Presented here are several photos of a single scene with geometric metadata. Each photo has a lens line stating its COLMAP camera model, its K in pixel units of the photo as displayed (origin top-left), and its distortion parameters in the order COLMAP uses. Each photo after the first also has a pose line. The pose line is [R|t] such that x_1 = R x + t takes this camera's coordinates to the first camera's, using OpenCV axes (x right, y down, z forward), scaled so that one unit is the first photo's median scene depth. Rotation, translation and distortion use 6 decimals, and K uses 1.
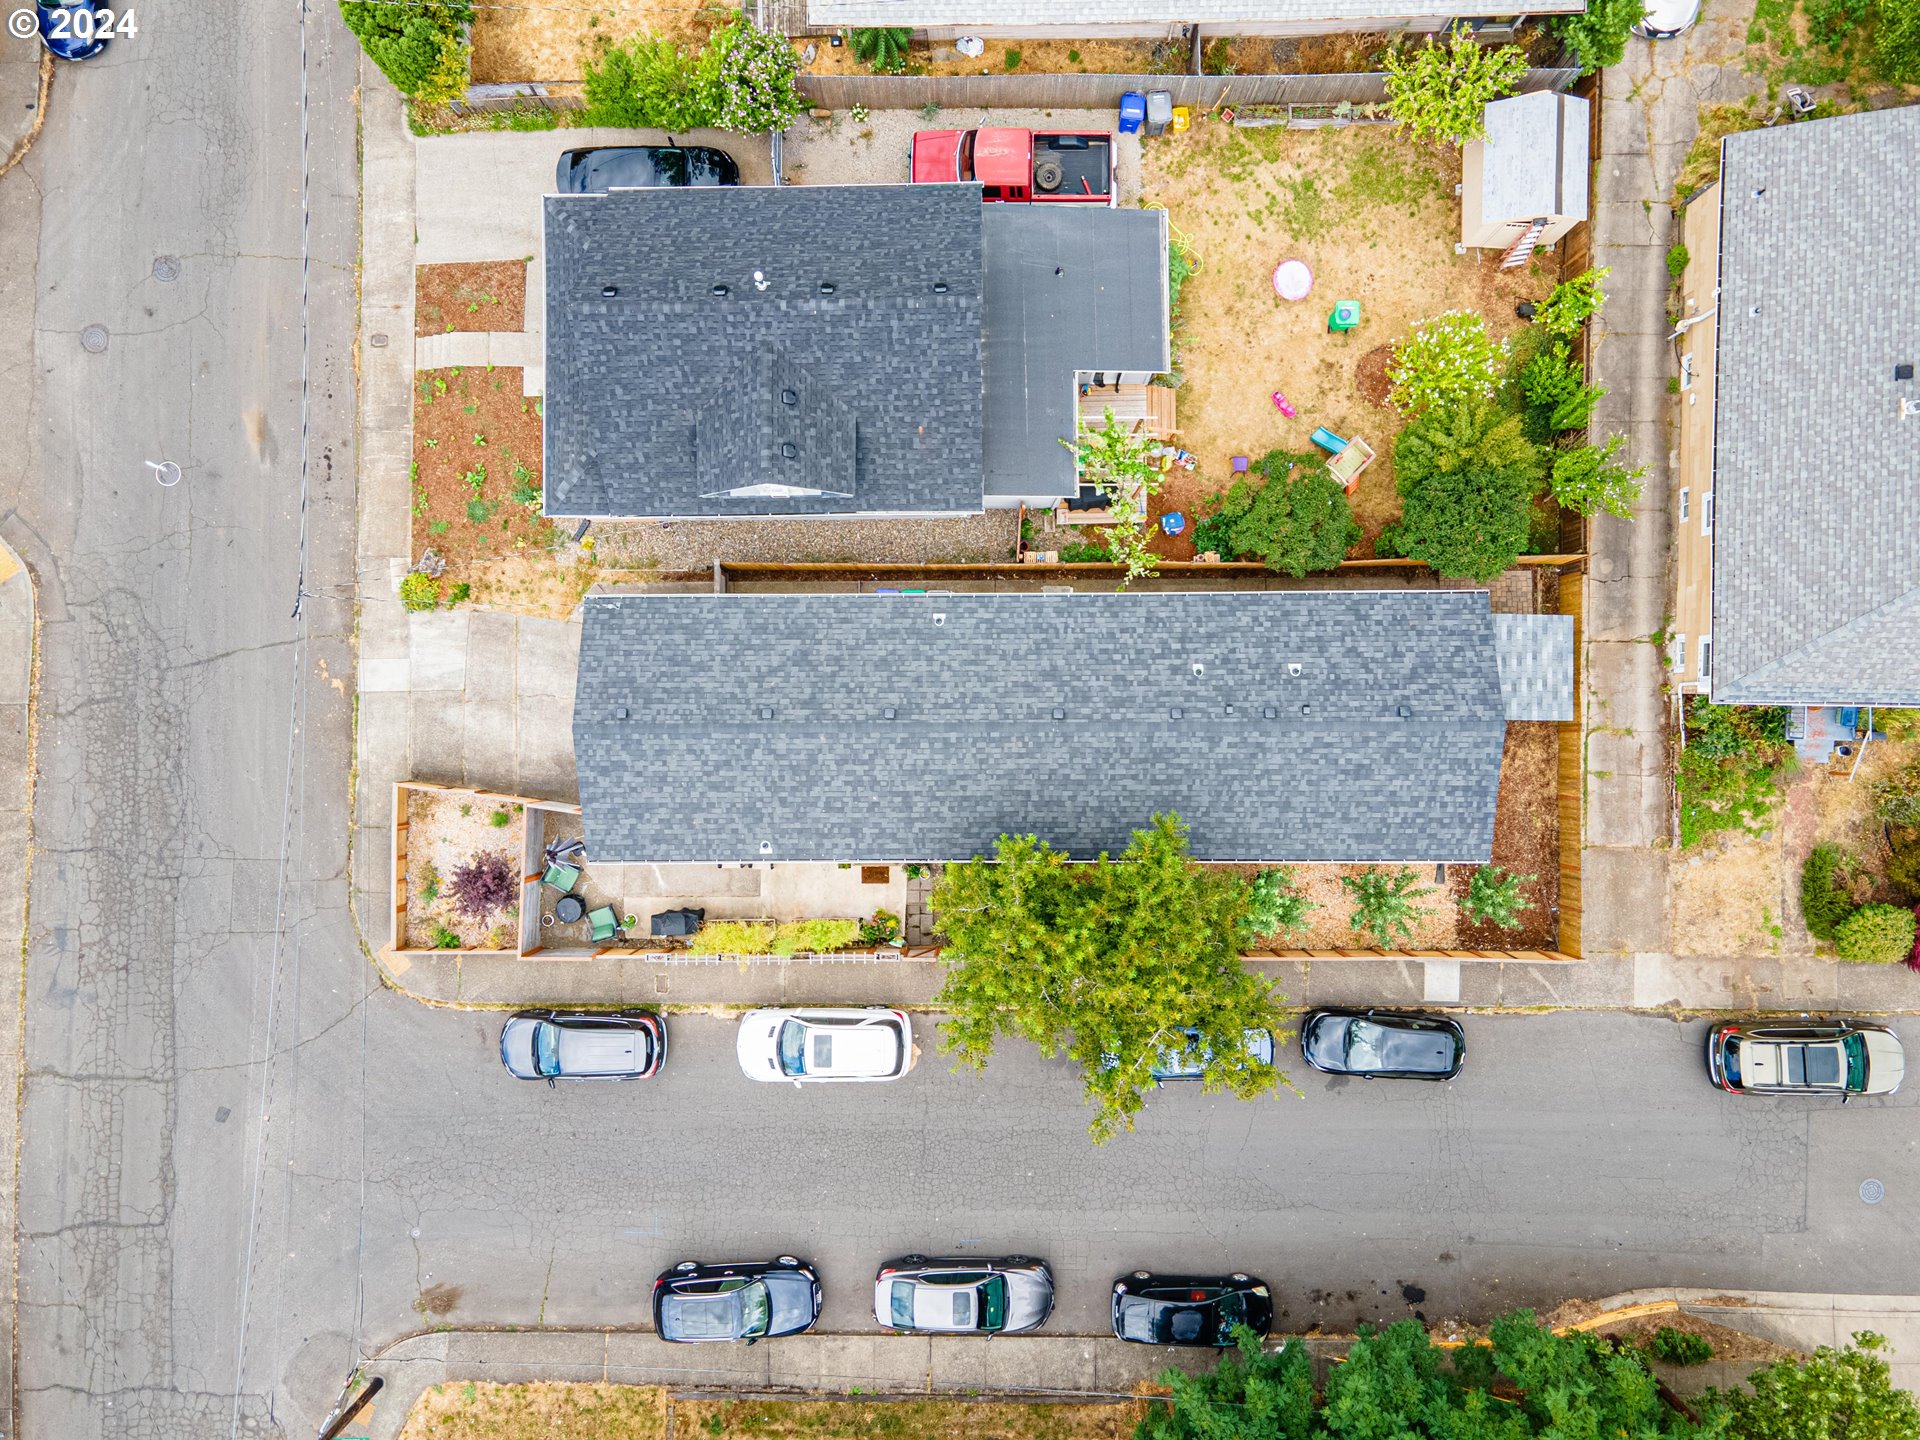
lens RADIAL K [[1398.6, 0, 960.1], [0, 1398.6, 728.8], [0, 0, 1]] dist [0.039035, 0.008644]
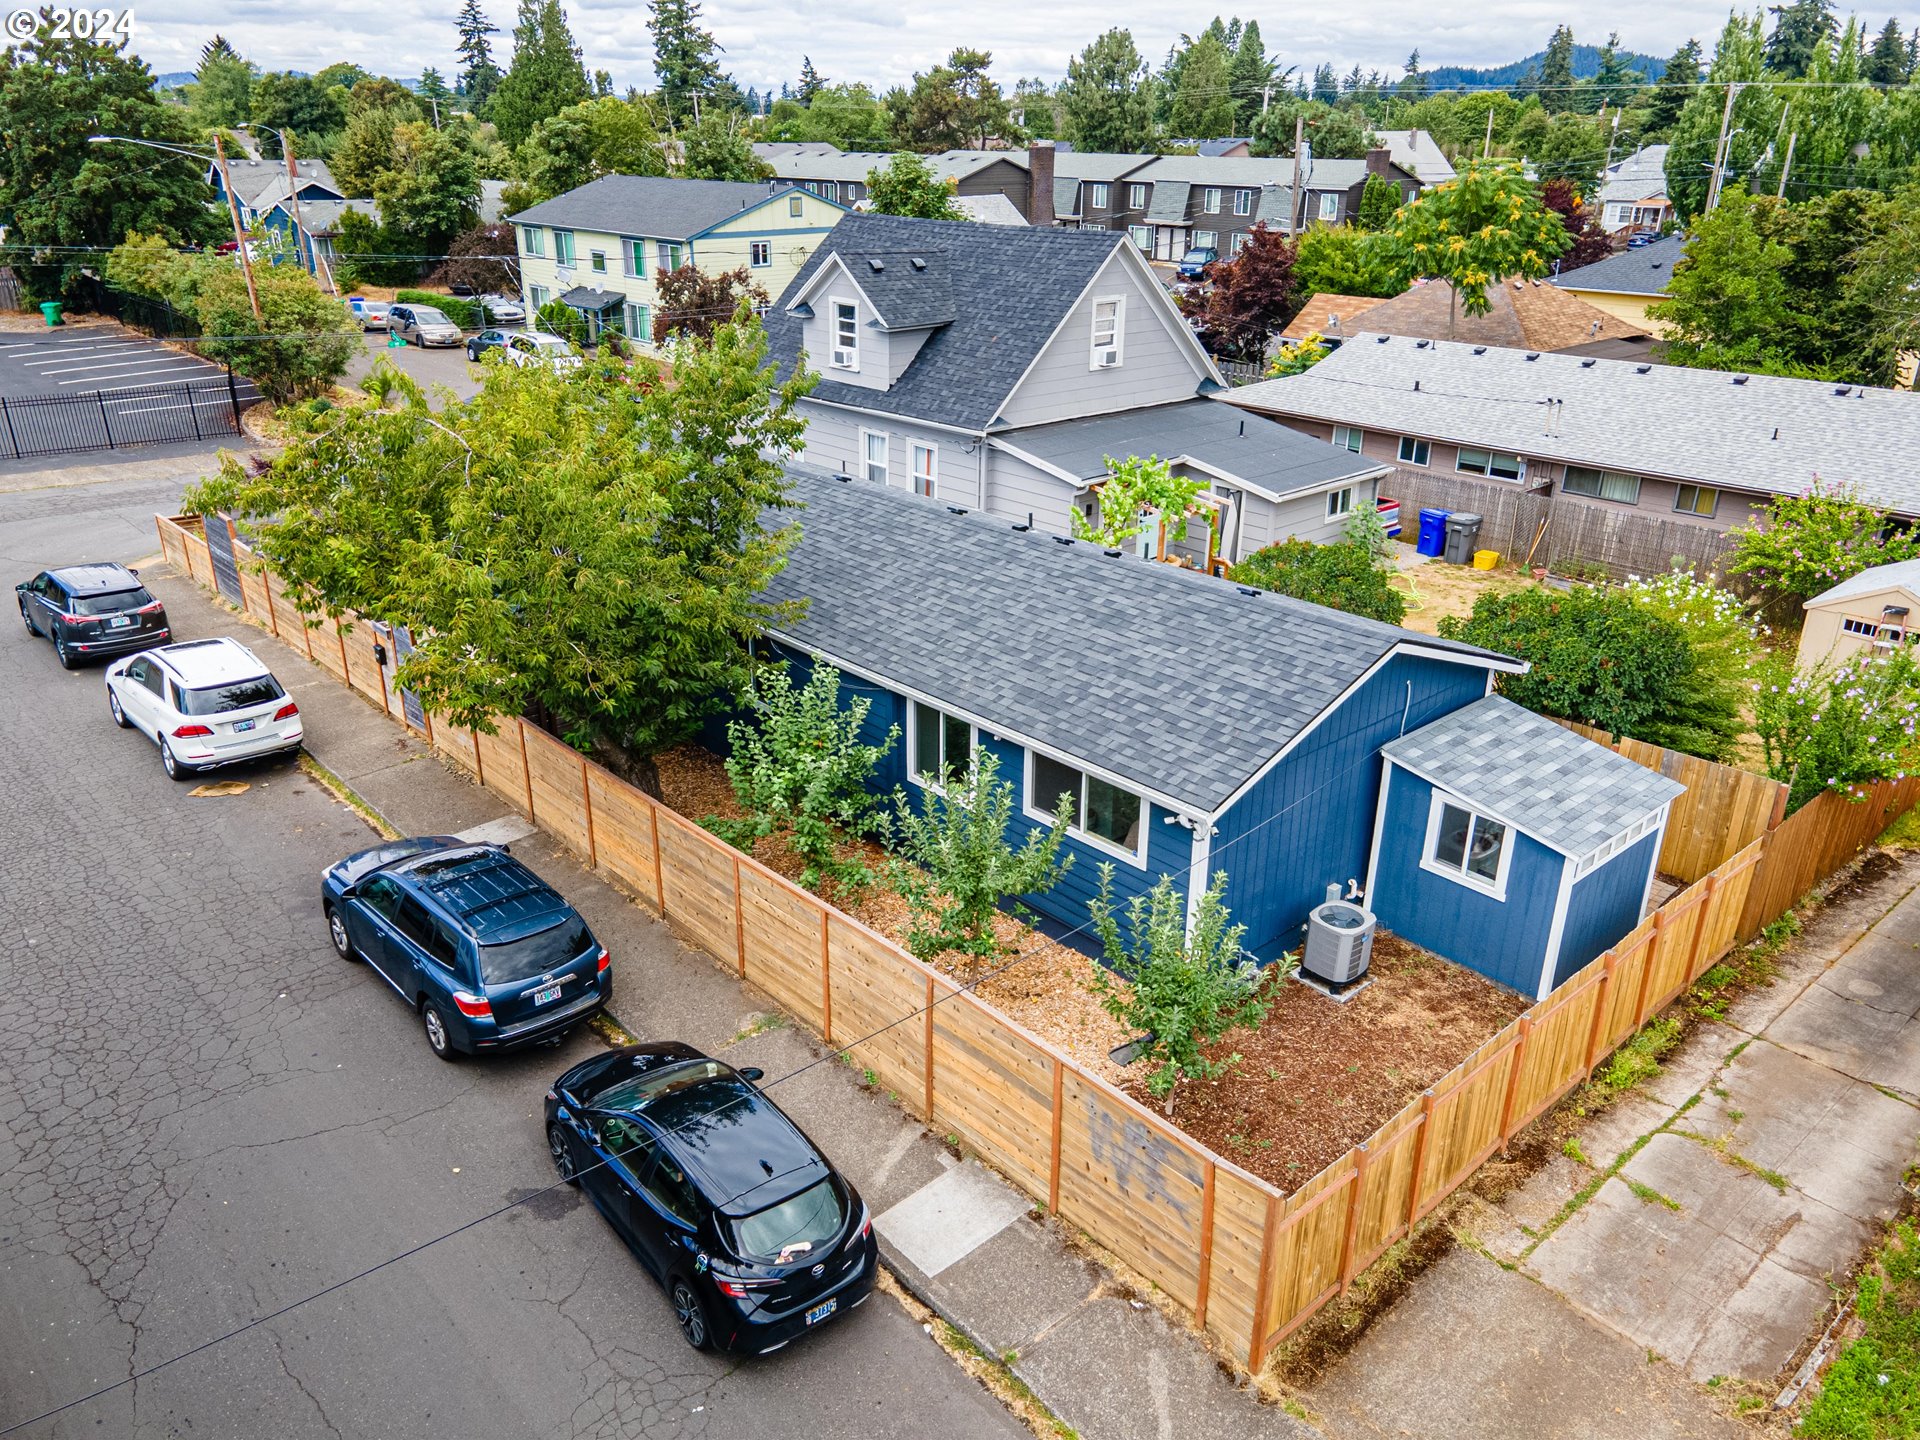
lens RADIAL K [[1398.6, 0, 960.7], [0, 1398.6, 726.0], [0, 0, 1]] dist [0.039035, 0.008644]
pose [[0.673515, 0.311058, -0.670537, 0.599916], [-0.739069, 0.268185, -0.617943, 0.398932], [-0.012388, 0.911767, 0.410521, 0.814475]]
